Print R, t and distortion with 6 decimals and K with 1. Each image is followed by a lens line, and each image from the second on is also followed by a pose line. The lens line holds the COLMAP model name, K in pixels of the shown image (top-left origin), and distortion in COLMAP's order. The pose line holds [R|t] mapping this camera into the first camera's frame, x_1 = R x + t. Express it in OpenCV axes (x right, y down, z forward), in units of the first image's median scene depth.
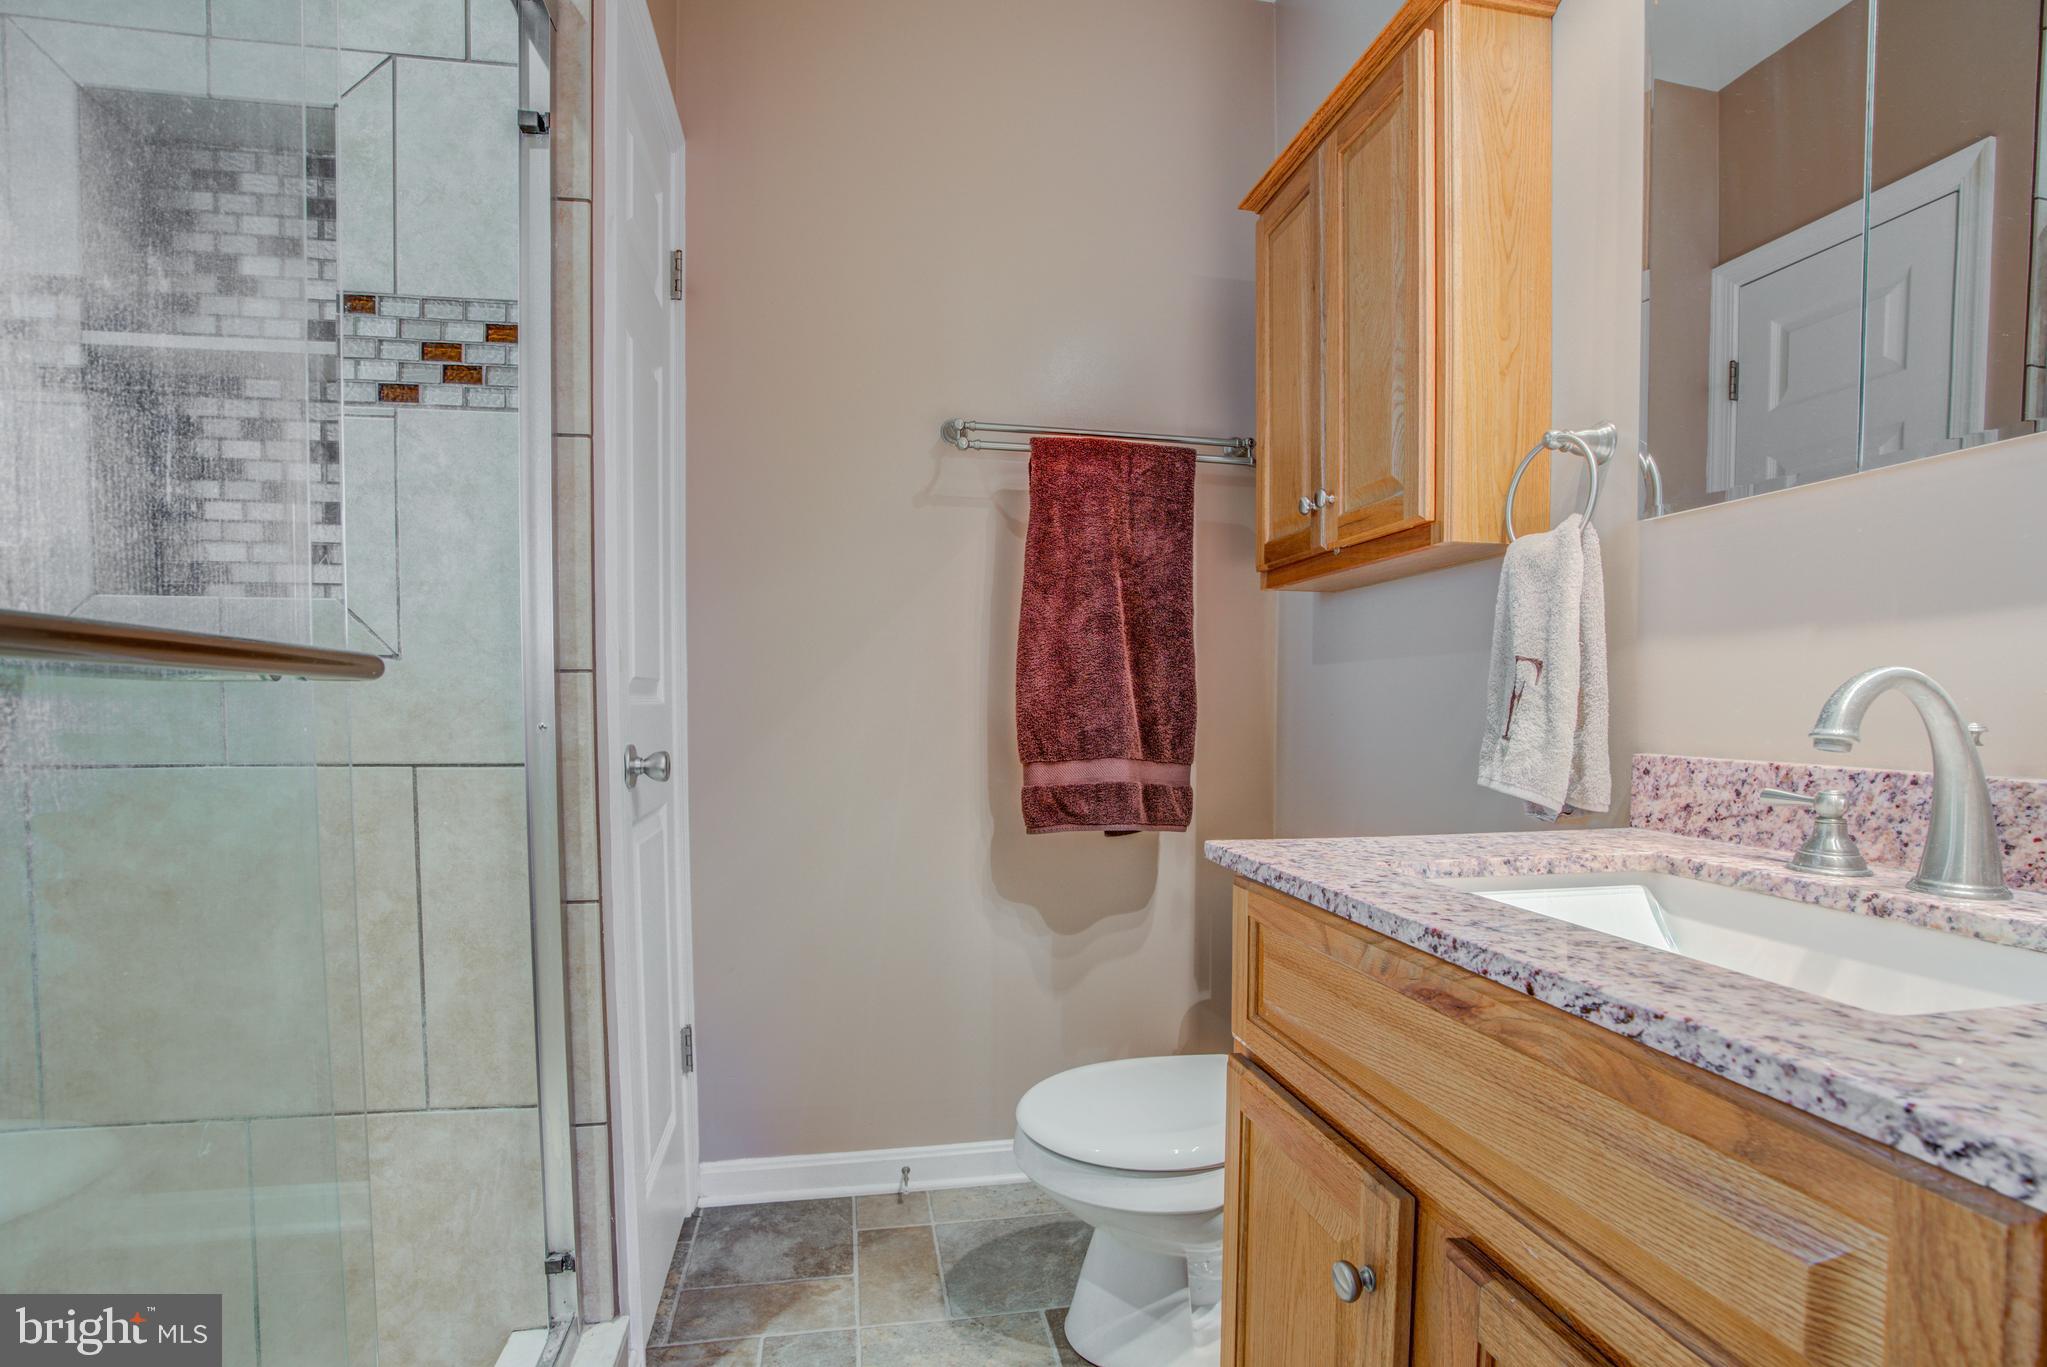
lens RADIAL K [[946.2, 0, 1020.1], [0, 946.2, 691.5], [0, 0, 1]] dist [-0.024716, 0.001023]
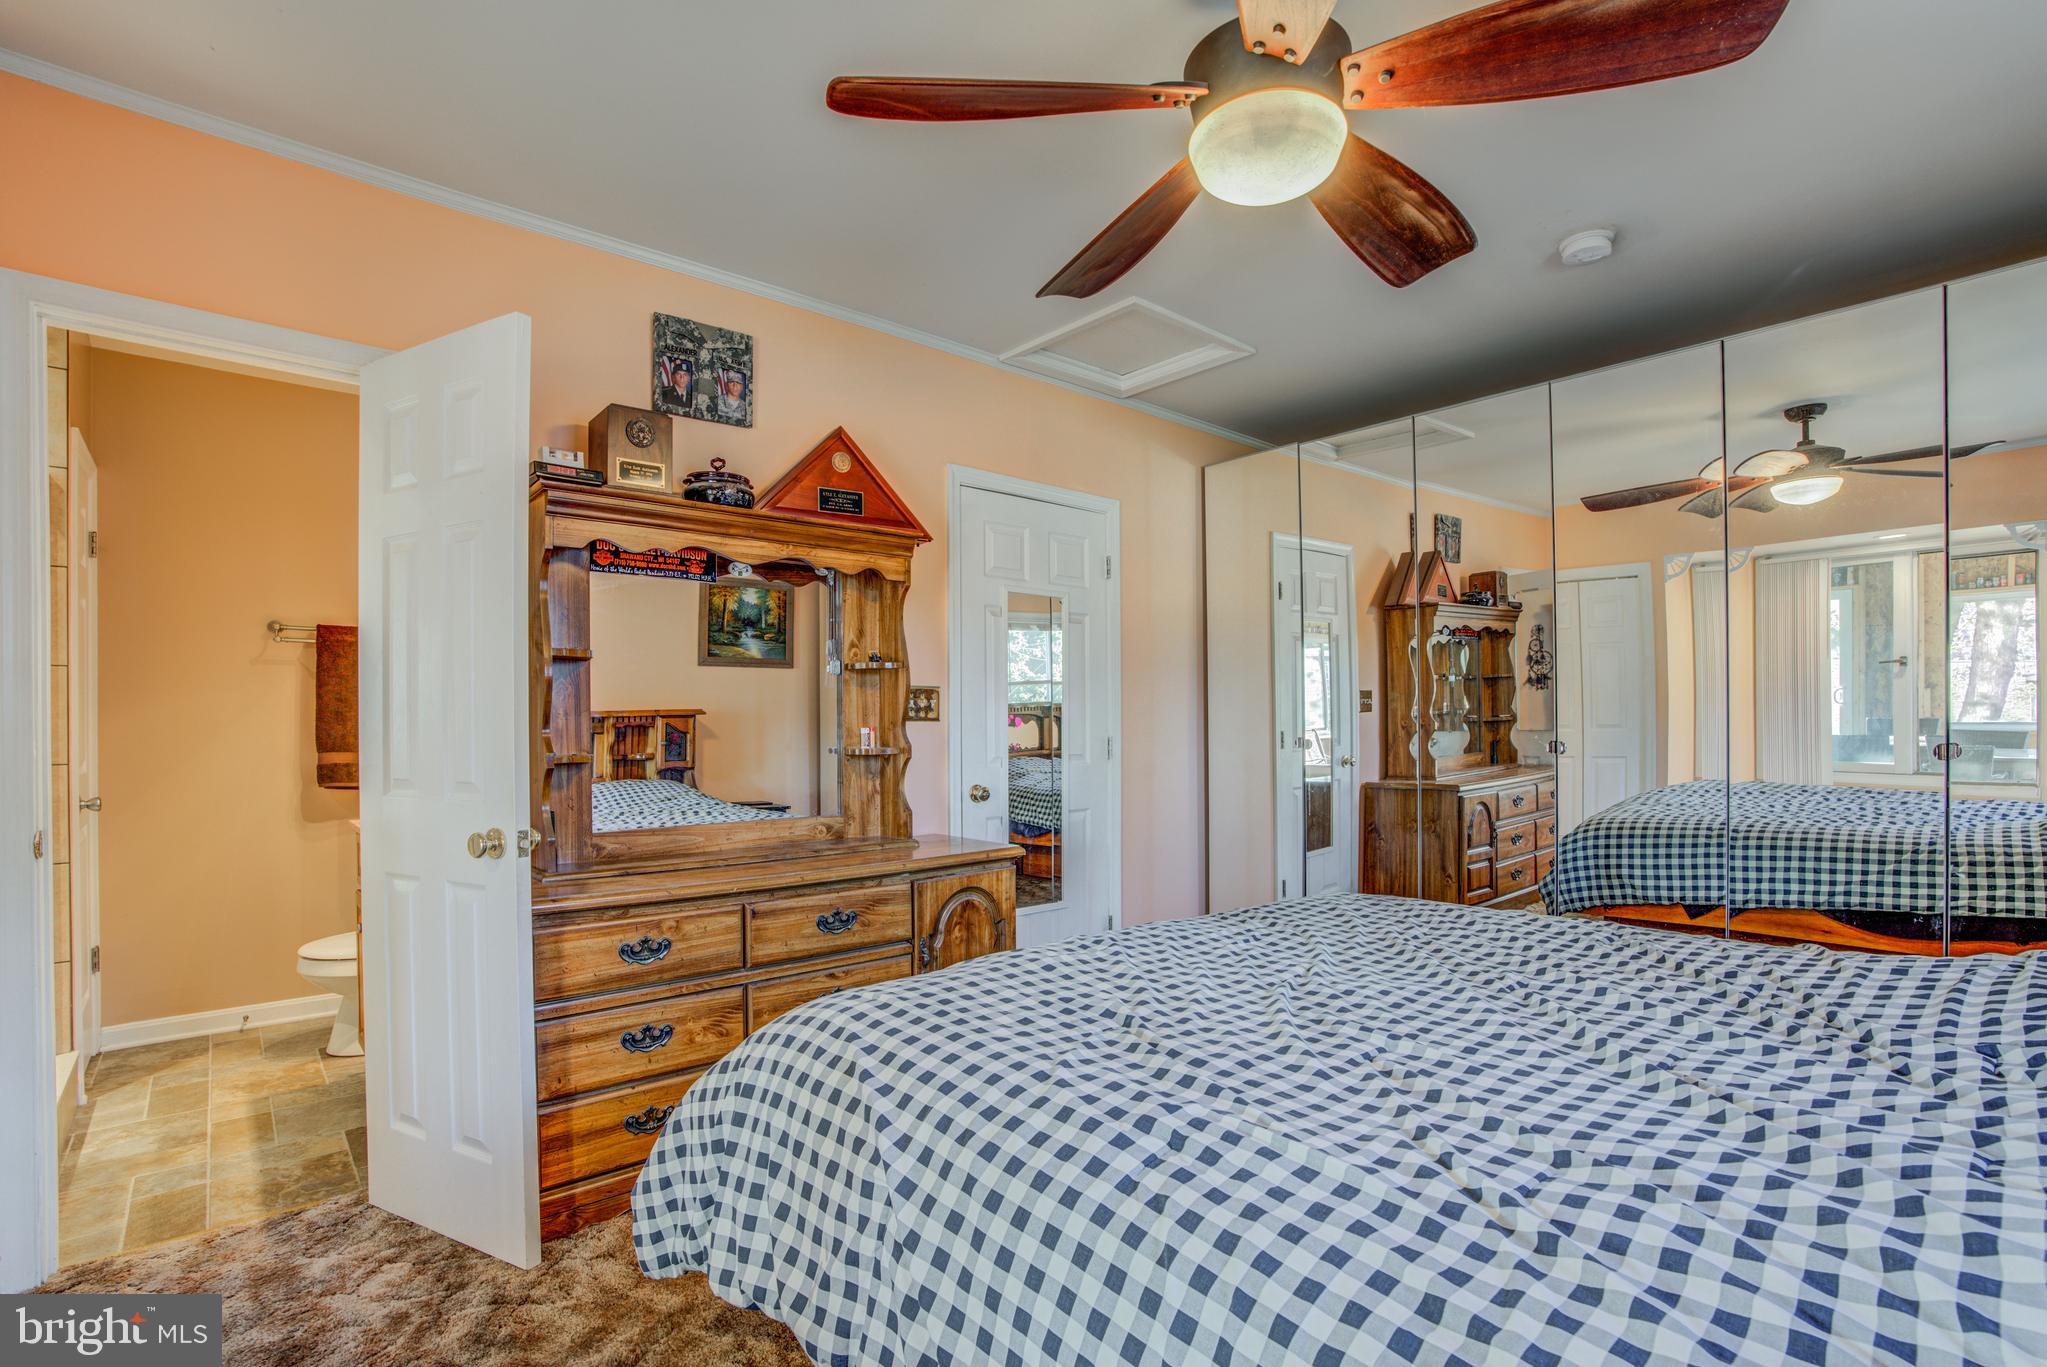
lens RADIAL K [[946.2, 0, 1029.6], [0, 946.2, 695.9], [0, 0, 1]] dist [-0.024716, 0.001023]
pose [[0.865155, 0.003992, 0.501489, 0.578865], [0.002042, 0.999932, -0.011481, -0.195705], [-0.501500, 0.010957, 0.865088, -2.668041]]
